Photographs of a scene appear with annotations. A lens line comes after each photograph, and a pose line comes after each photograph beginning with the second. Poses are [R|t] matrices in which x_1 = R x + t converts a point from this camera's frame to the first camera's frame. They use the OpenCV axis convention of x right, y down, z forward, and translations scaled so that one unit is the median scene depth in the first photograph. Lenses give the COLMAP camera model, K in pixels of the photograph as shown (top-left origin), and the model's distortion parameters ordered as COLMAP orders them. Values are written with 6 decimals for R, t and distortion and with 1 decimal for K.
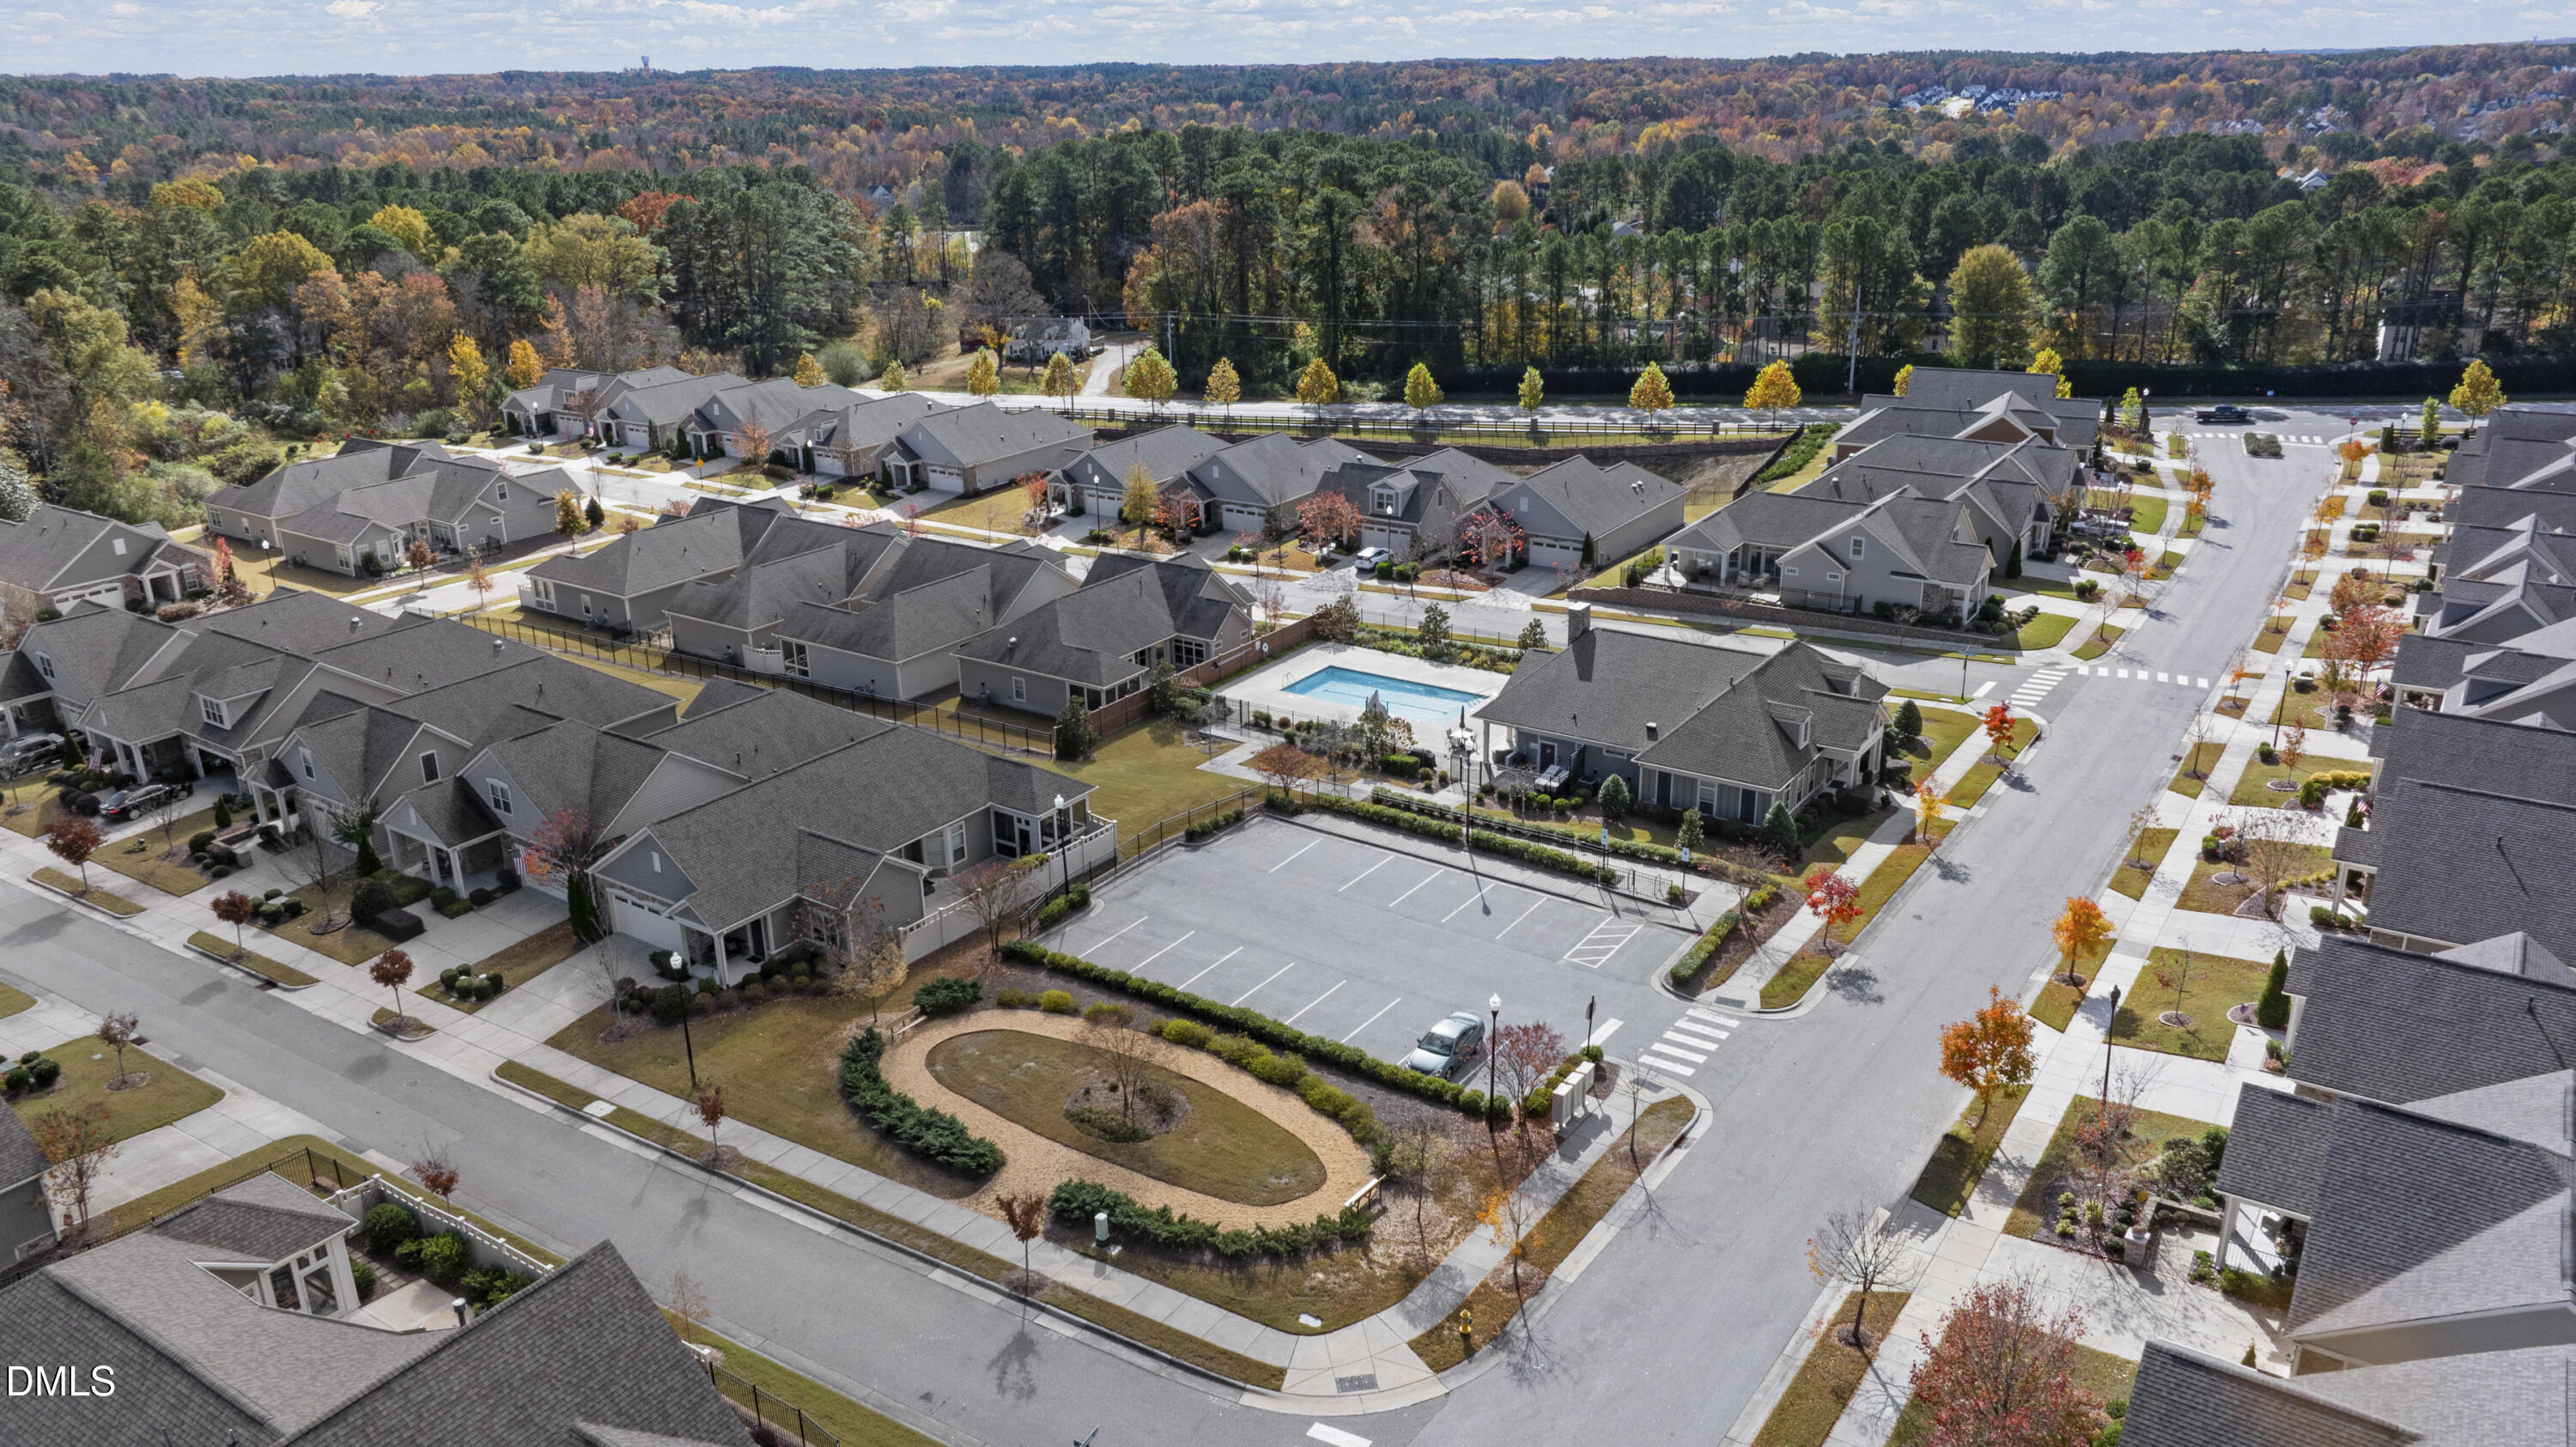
lens RADIAL K [[1822.6, 0, 1288.0], [0, 1822.6, 723.5], [0, 0, 1]] dist [-0.051568, 0.068208]
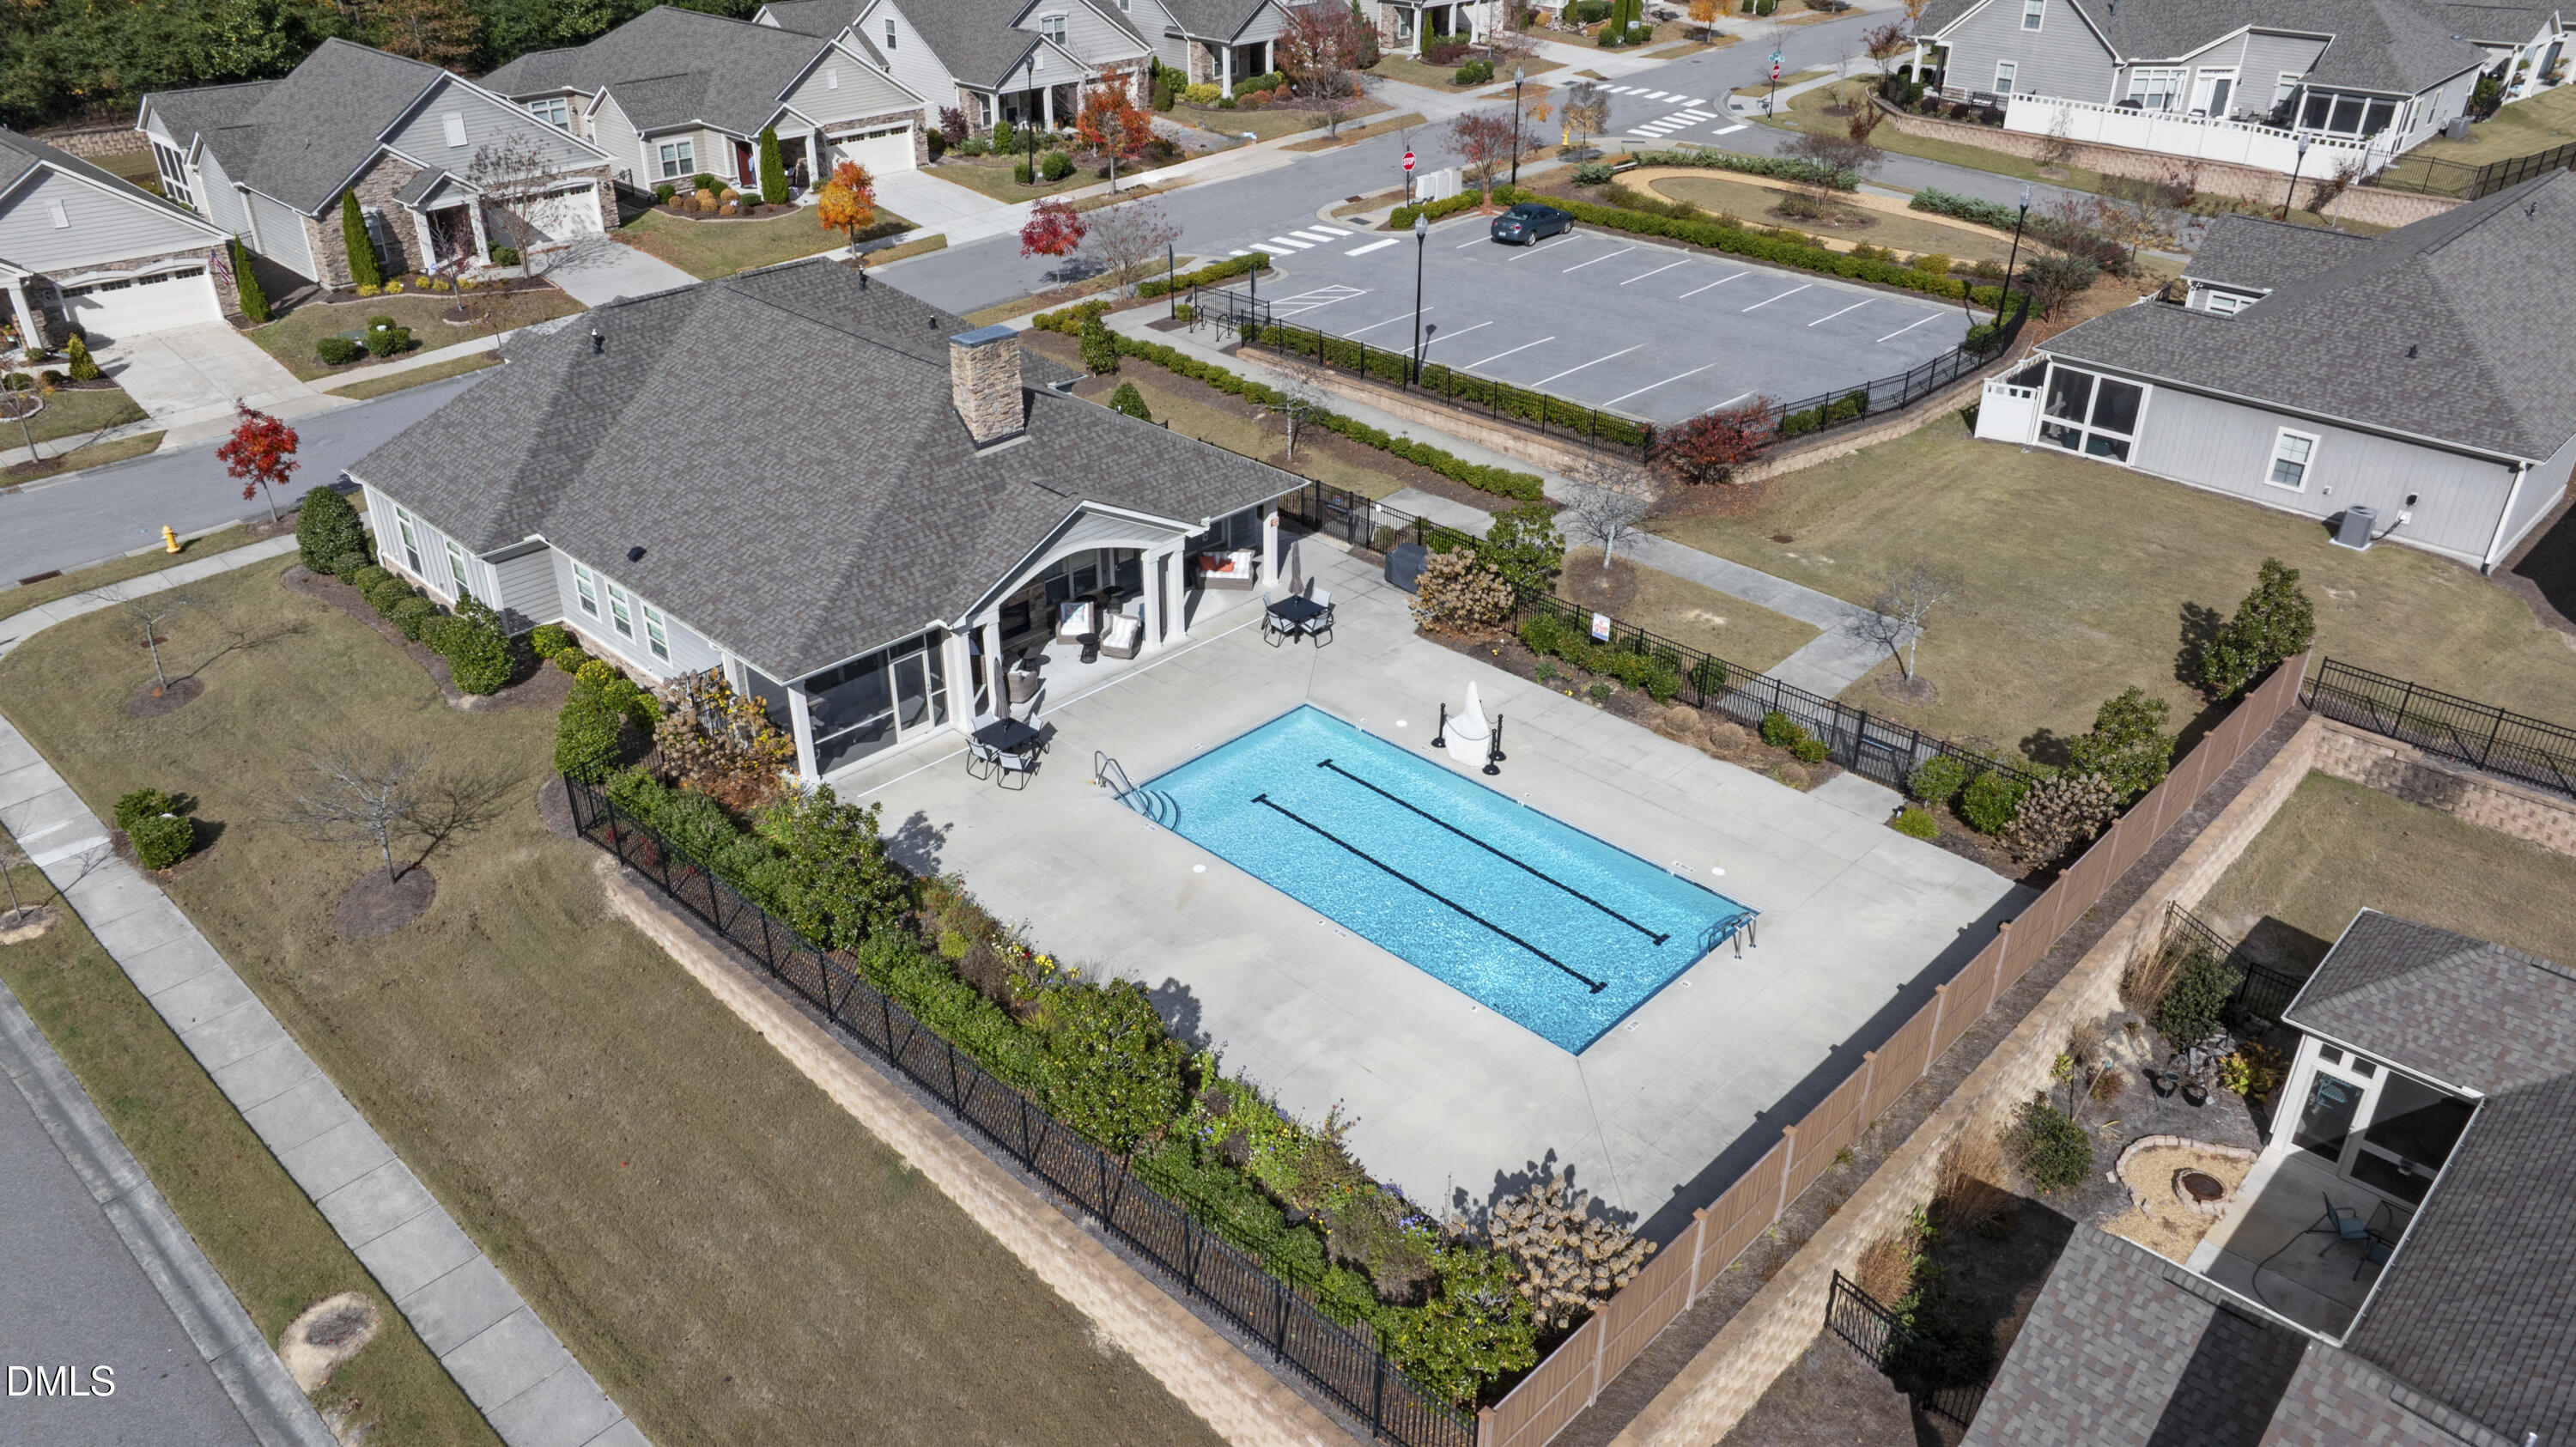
lens RADIAL K [[1822.6, 0, 1288.0], [0, 1822.6, 723.5], [0, 0, 1]] dist [-0.051568, 0.068208]
pose [[-0.985829, -0.068076, 0.153320, 0.035917], [0.071260, 0.657458, 0.750114, -0.373811], [-0.151866, 0.750409, -0.643290, 1.633164]]
